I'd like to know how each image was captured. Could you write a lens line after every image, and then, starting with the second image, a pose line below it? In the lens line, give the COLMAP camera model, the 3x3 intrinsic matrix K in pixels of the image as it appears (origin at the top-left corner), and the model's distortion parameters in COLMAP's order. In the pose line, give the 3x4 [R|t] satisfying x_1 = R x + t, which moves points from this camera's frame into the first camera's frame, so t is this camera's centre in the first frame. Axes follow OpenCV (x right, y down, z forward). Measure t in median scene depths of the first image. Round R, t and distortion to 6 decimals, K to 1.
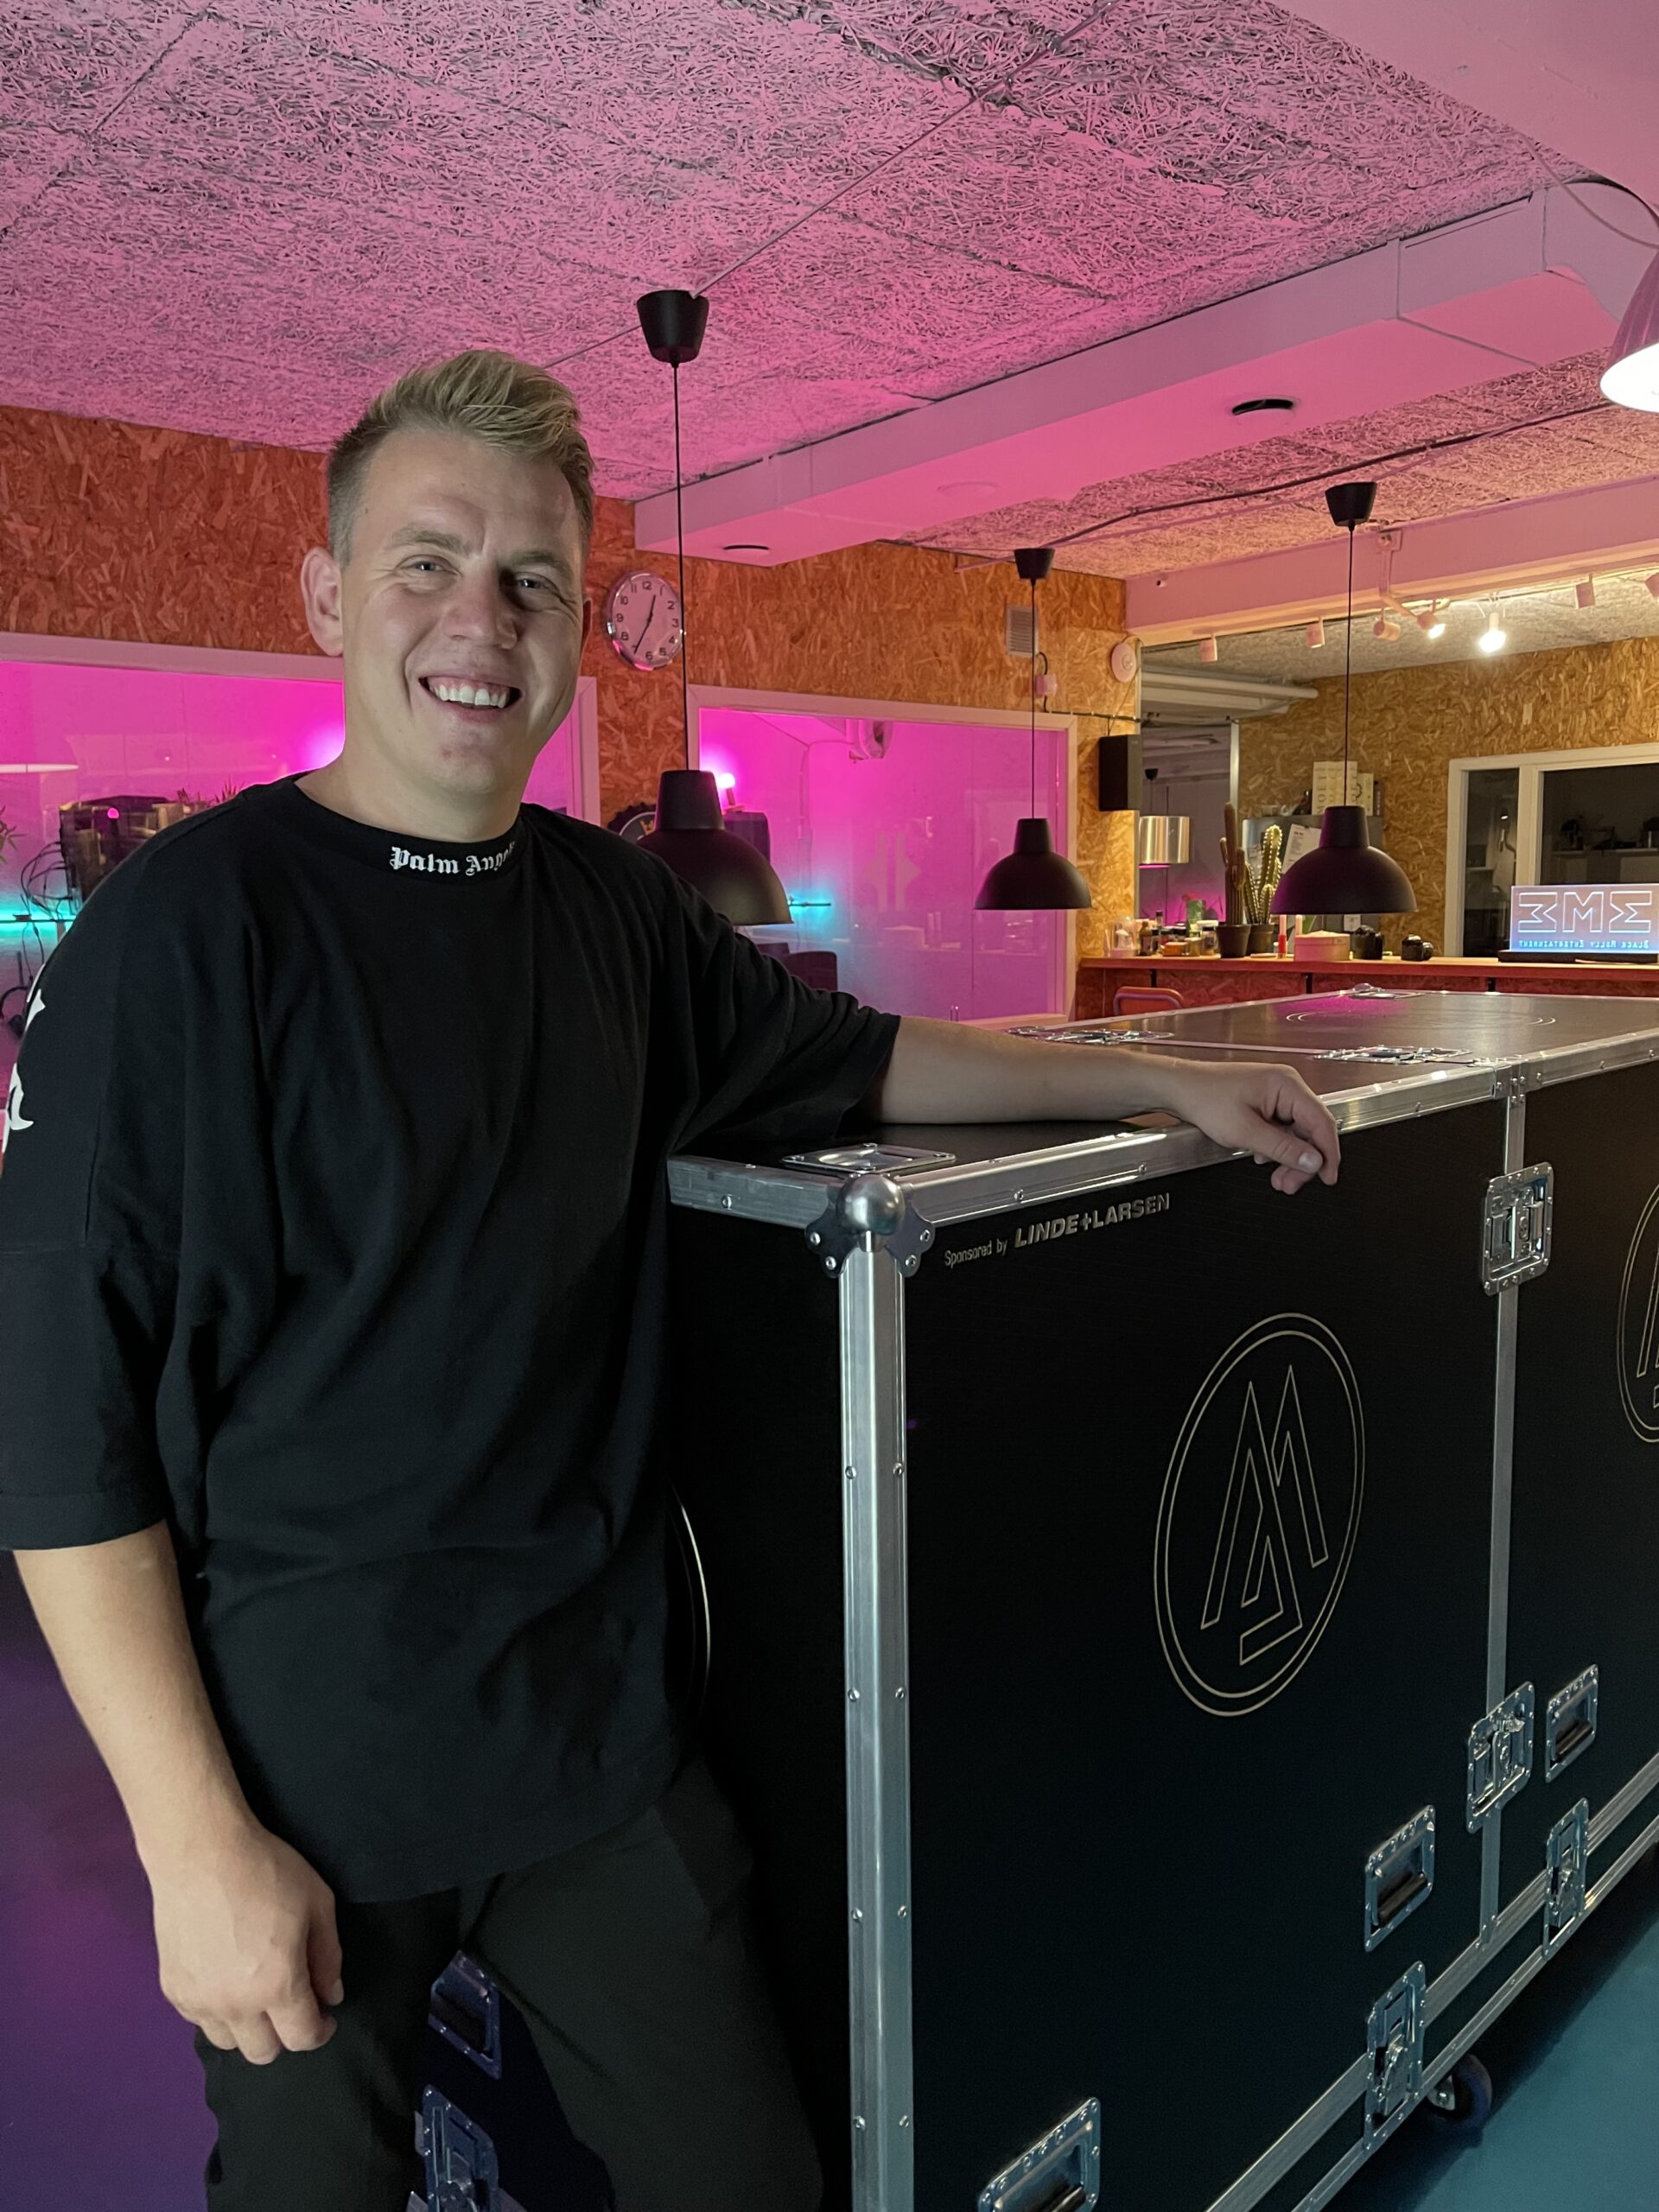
lens RADIAL K [[1670.8, 0, 824.1], [0, 1670.8, 1098.9], [0, 0, 1]] dist [0.031660, -0.080499]
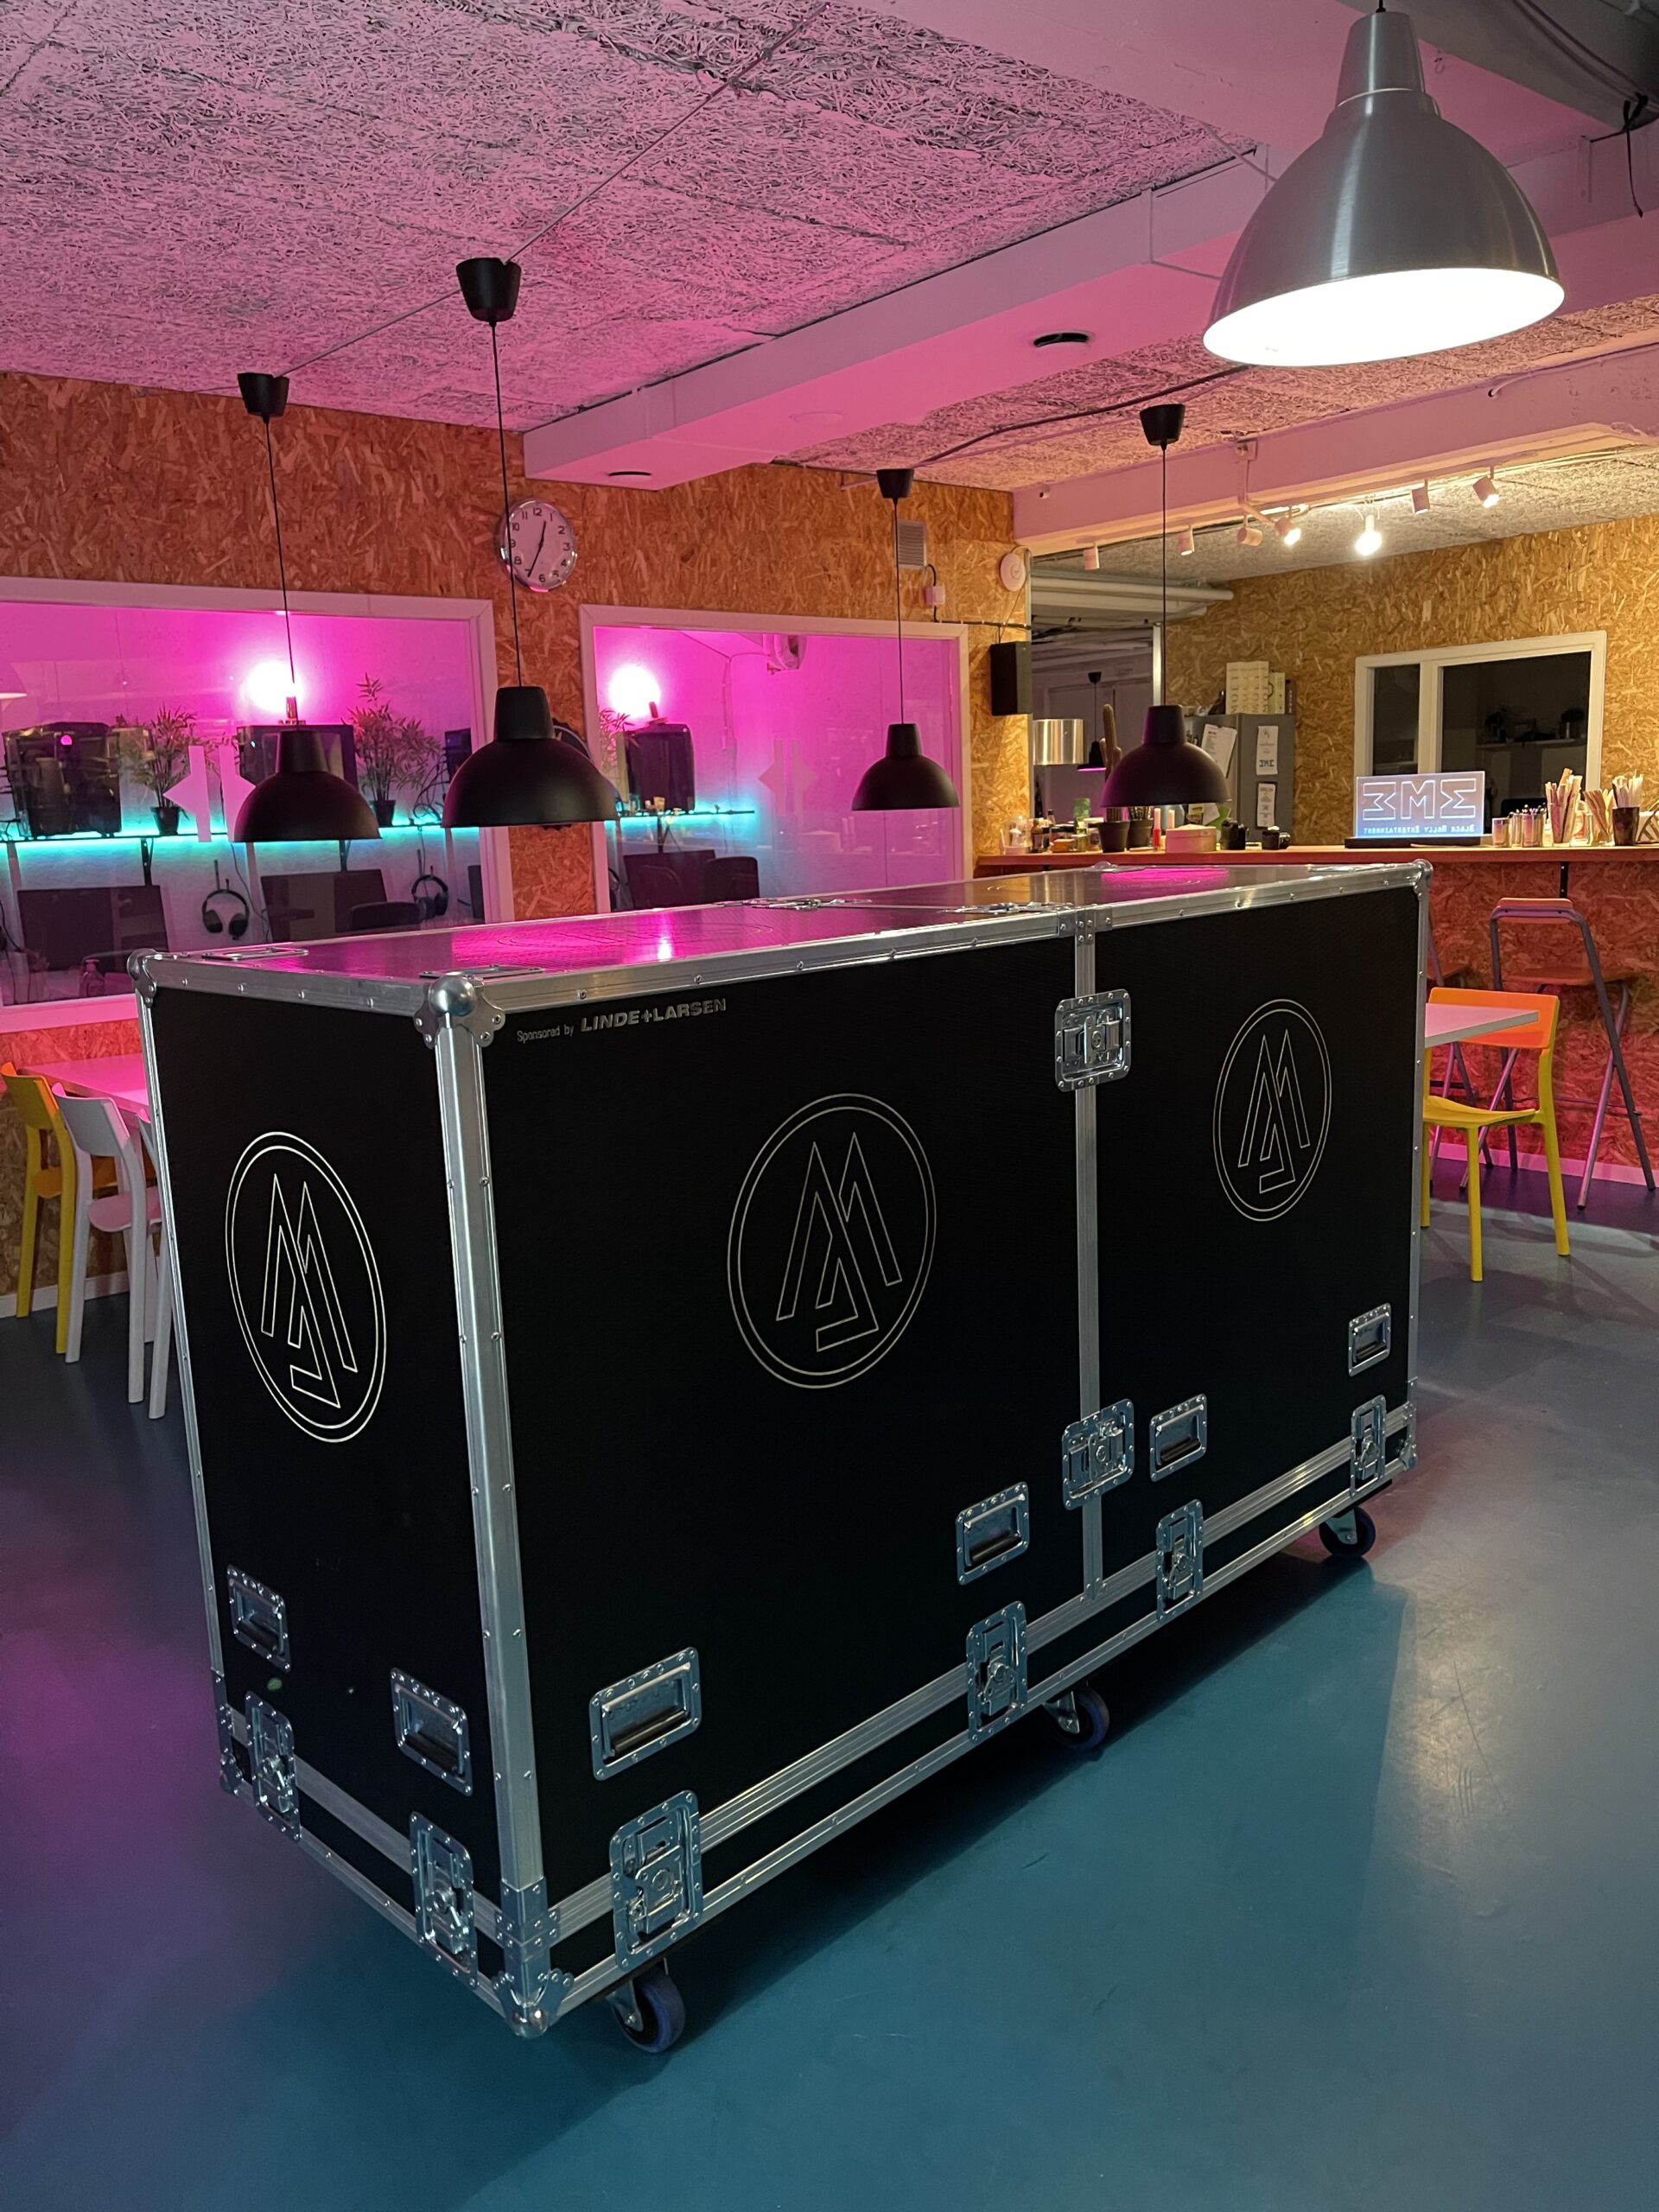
lens RADIAL K [[1659.8, 0, 836.2], [0, 1659.8, 1111.7], [0, 0, 1]] dist [0.053213, -0.117399]
pose [[0.999659, -0.024866, 0.008030, 0.077666], [0.024340, 0.997898, 0.060055, 0.018923], [-0.009507, -0.059839, 0.998163, -0.101004]]
